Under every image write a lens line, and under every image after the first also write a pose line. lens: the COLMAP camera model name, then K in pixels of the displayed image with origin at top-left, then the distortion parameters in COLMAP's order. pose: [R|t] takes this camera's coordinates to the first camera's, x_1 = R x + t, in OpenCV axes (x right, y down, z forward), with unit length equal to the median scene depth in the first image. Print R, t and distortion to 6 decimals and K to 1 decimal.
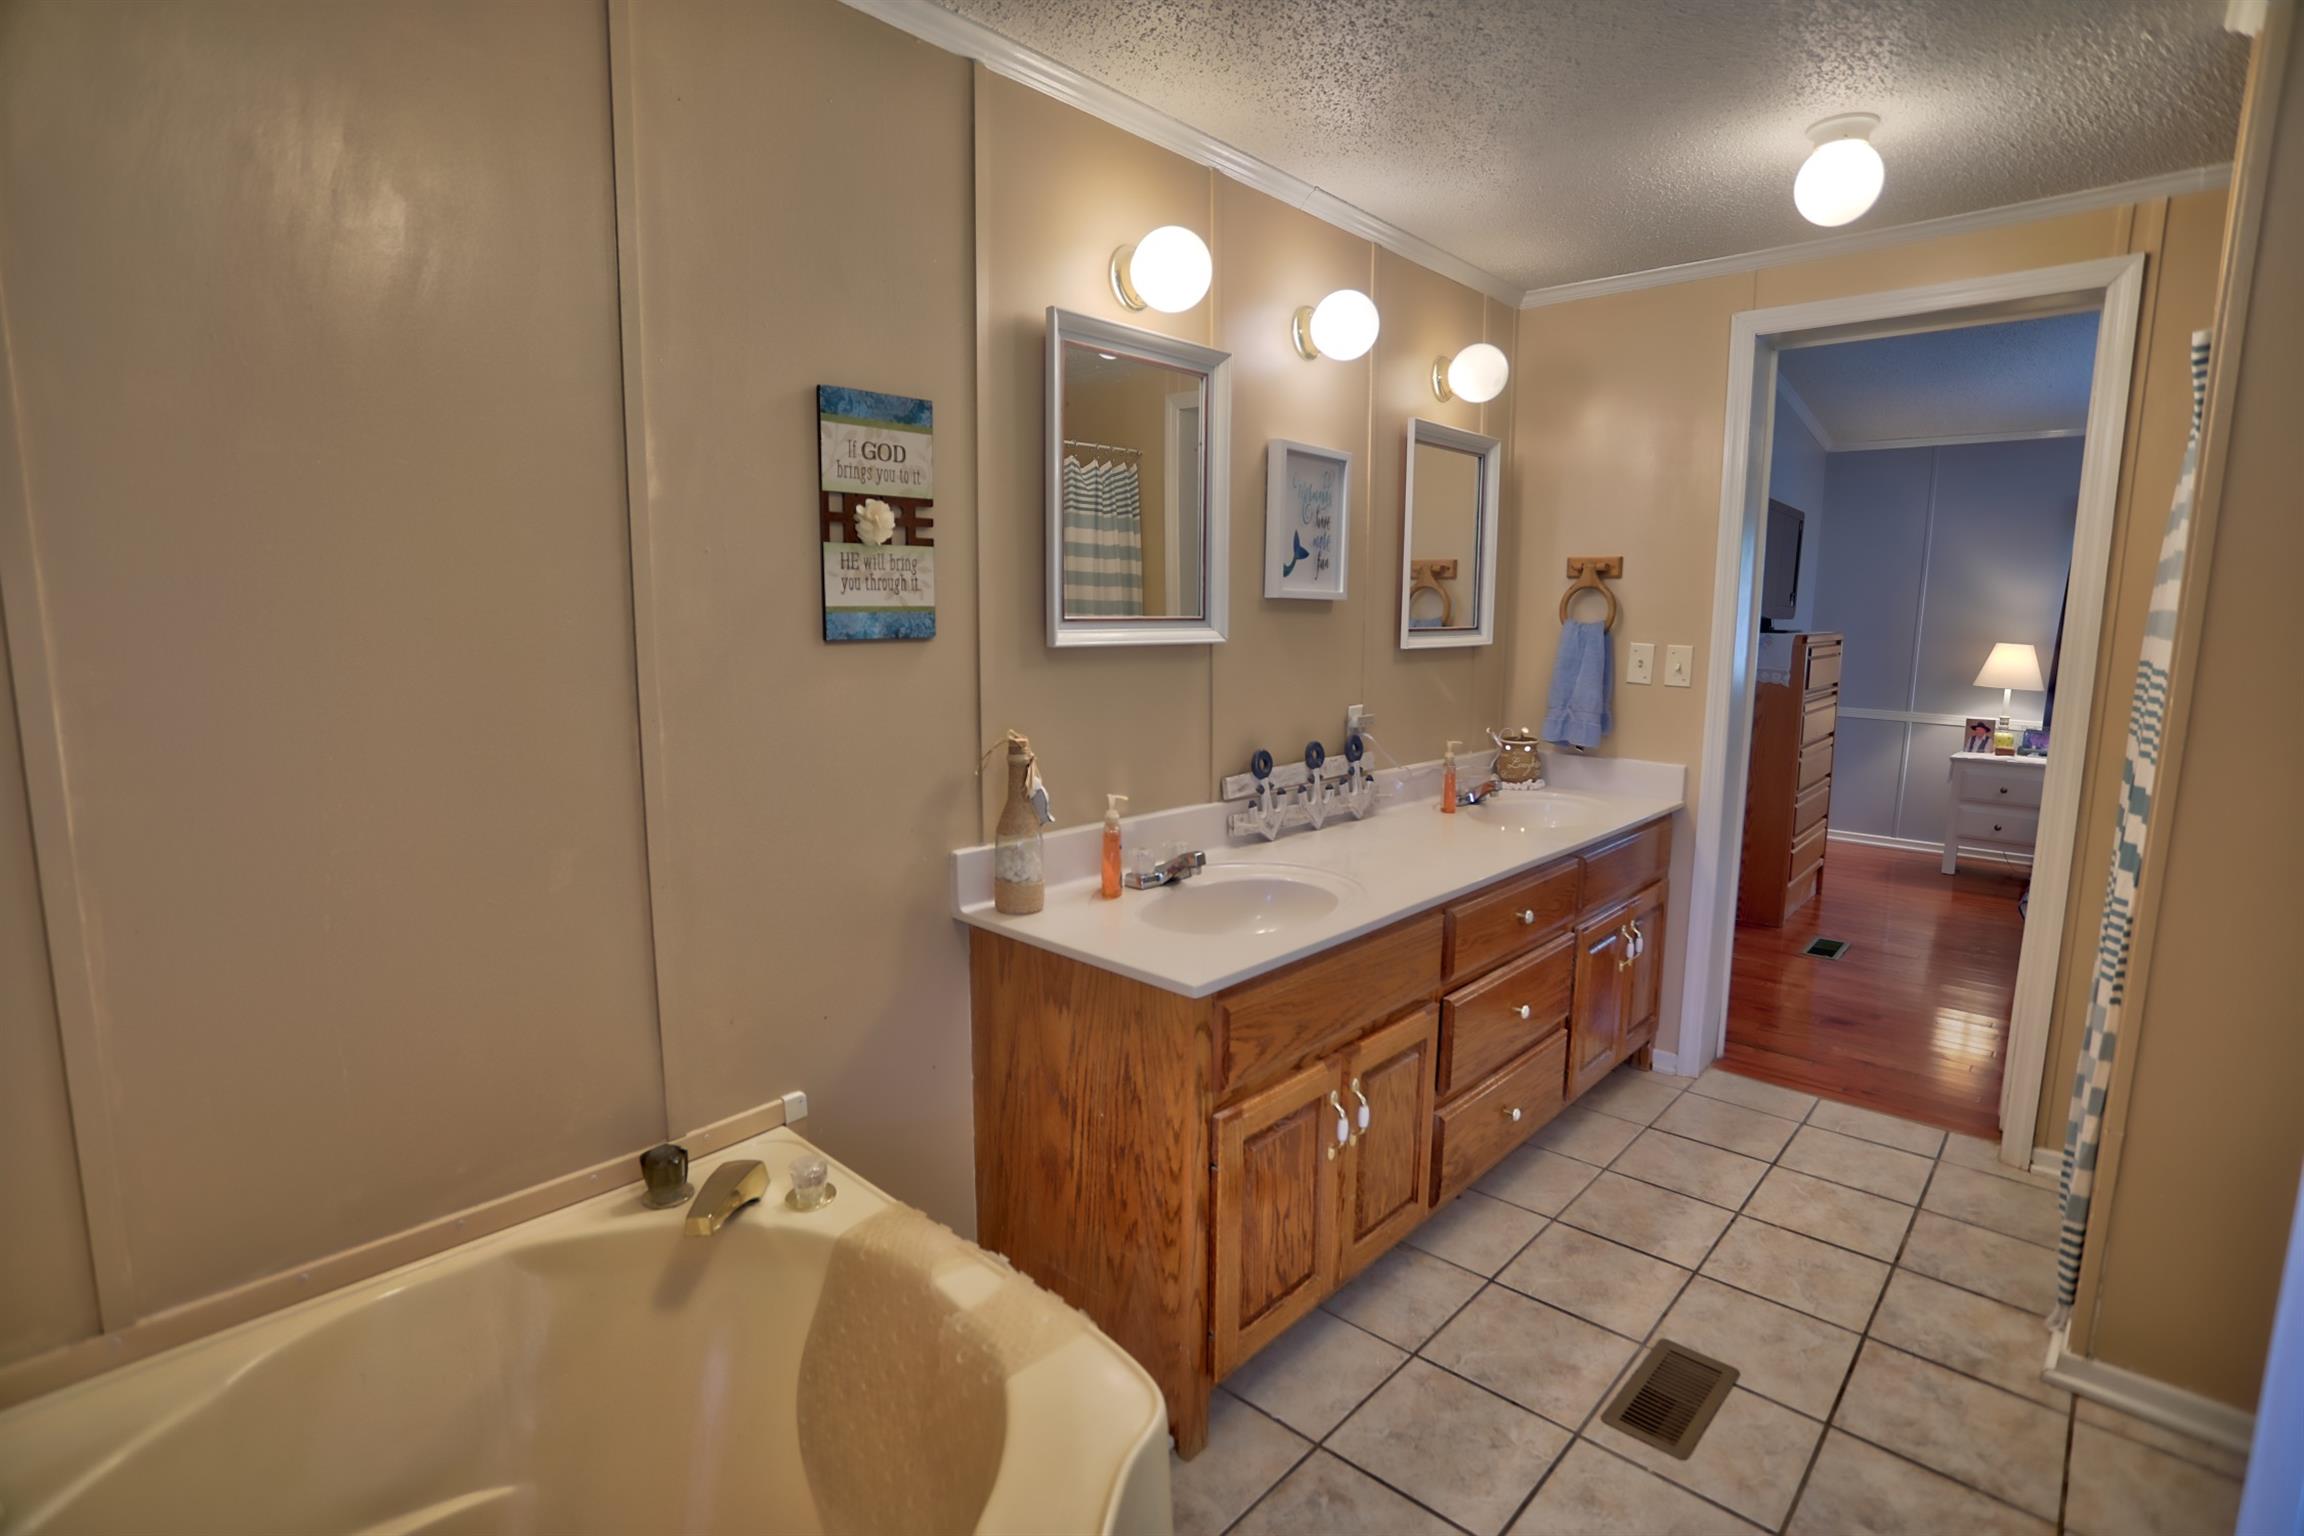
lens RADIAL K [[1116.0, 0, 1150.1], [0, 1116.0, 777.9], [0, 0, 1]] dist [-0.058290, 0.020724]
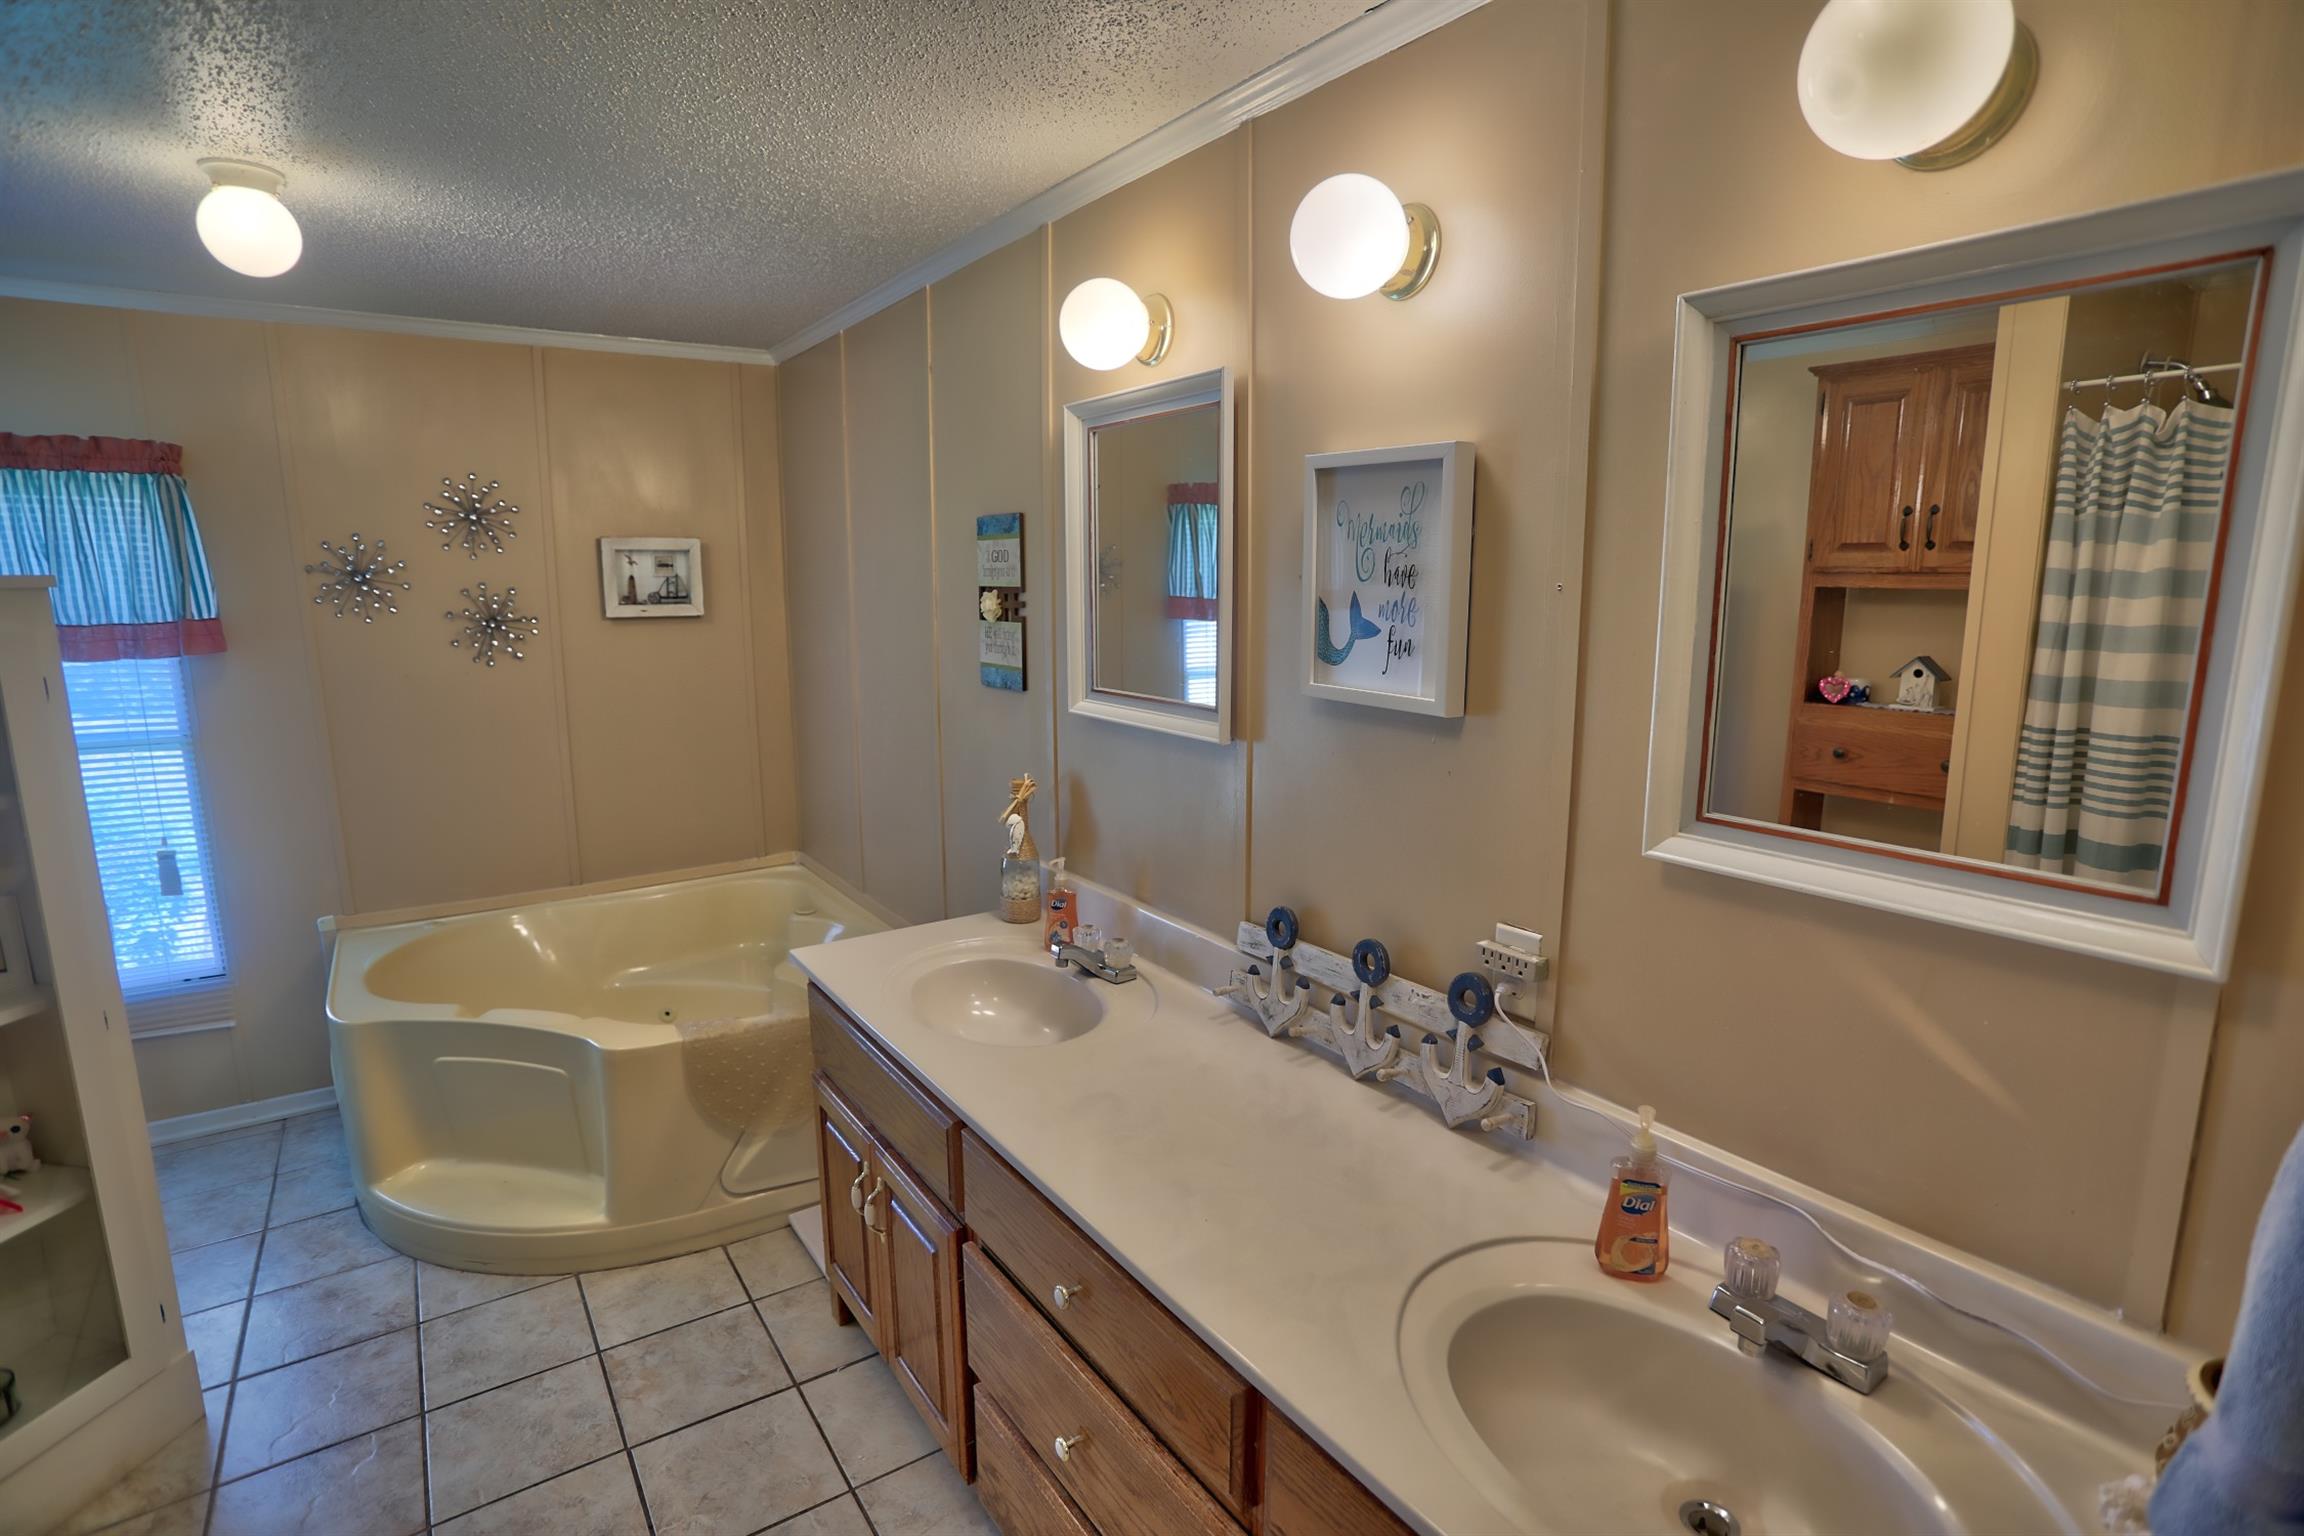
lens RADIAL K [[1116.0, 0, 1147.2], [0, 1116.0, 763.7], [0, 0, 1]] dist [-0.058290, 0.020724]
pose [[-0.221615, 0.164513, -0.961157, 0.653334], [-0.143028, 0.969522, 0.198923, -0.201634], [0.964588, 0.181557, -0.191330, 0.872358]]
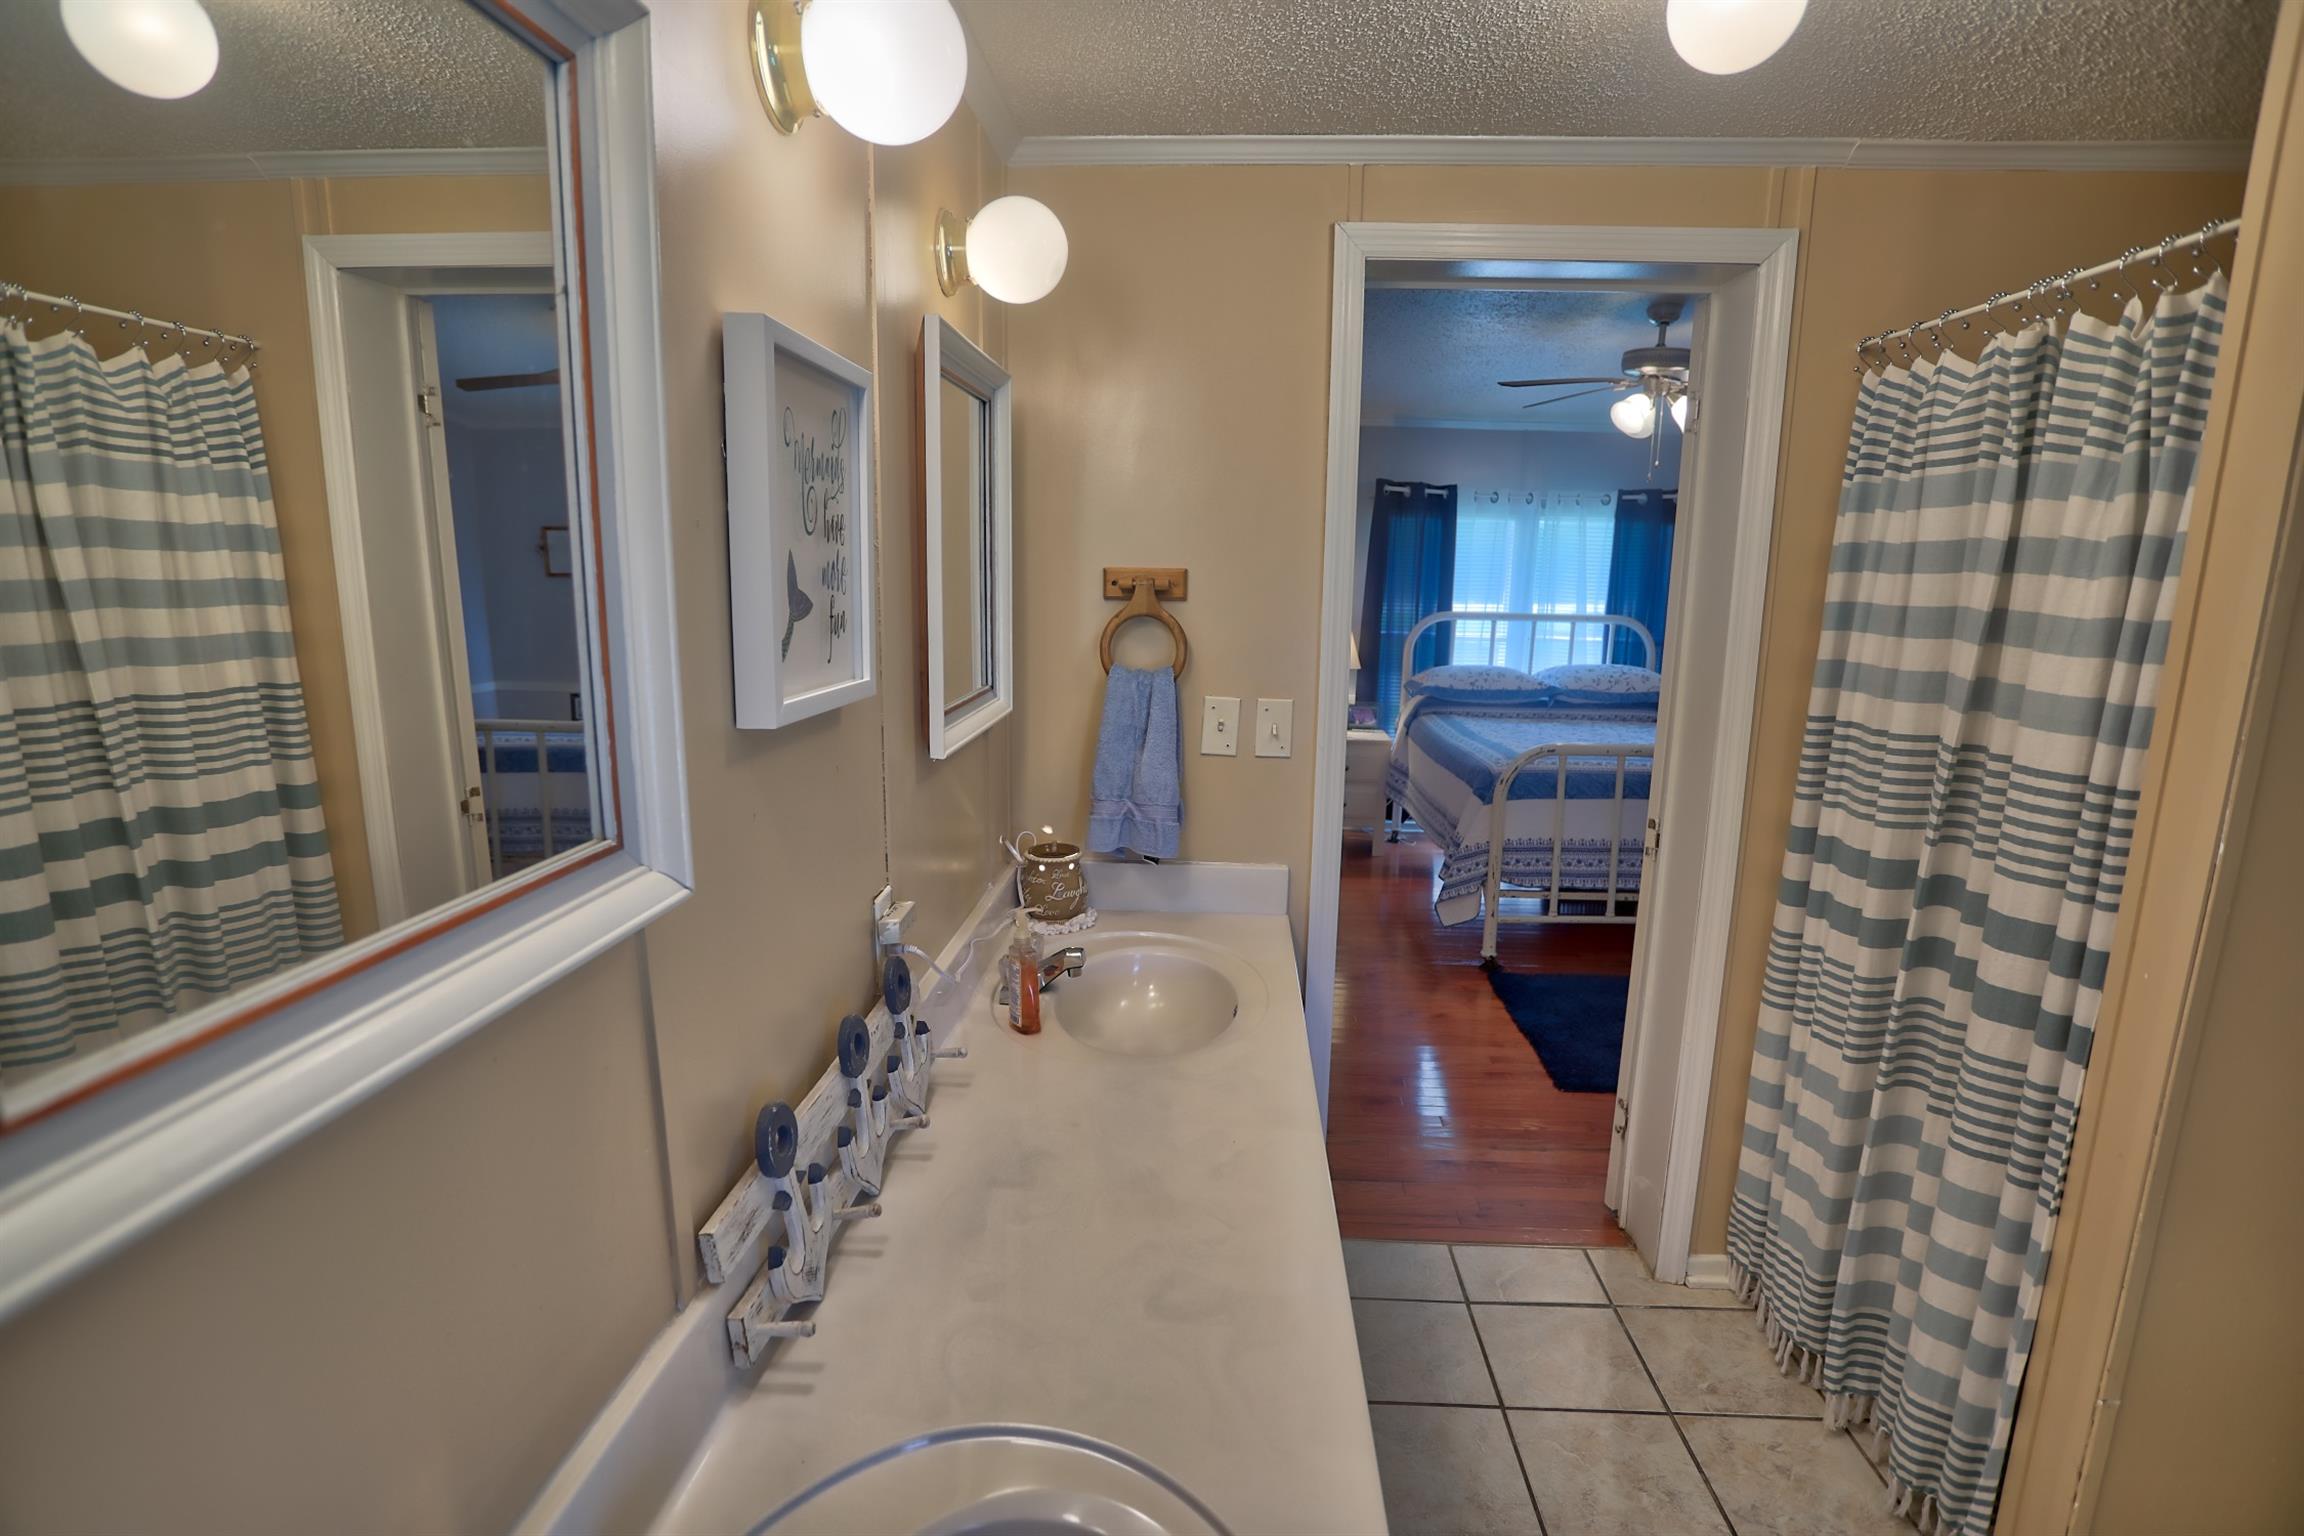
lens RADIAL K [[1116.0, 0, 1160.6], [0, 1116.0, 765.8], [0, 0, 1]] dist [-0.058290, 0.020724]
pose [[0.777896, -0.109522, 0.618775, -0.017577], [0.090481, 0.993955, 0.062179, -0.134435], [-0.621845, 0.007619, 0.783103, 0.513135]]
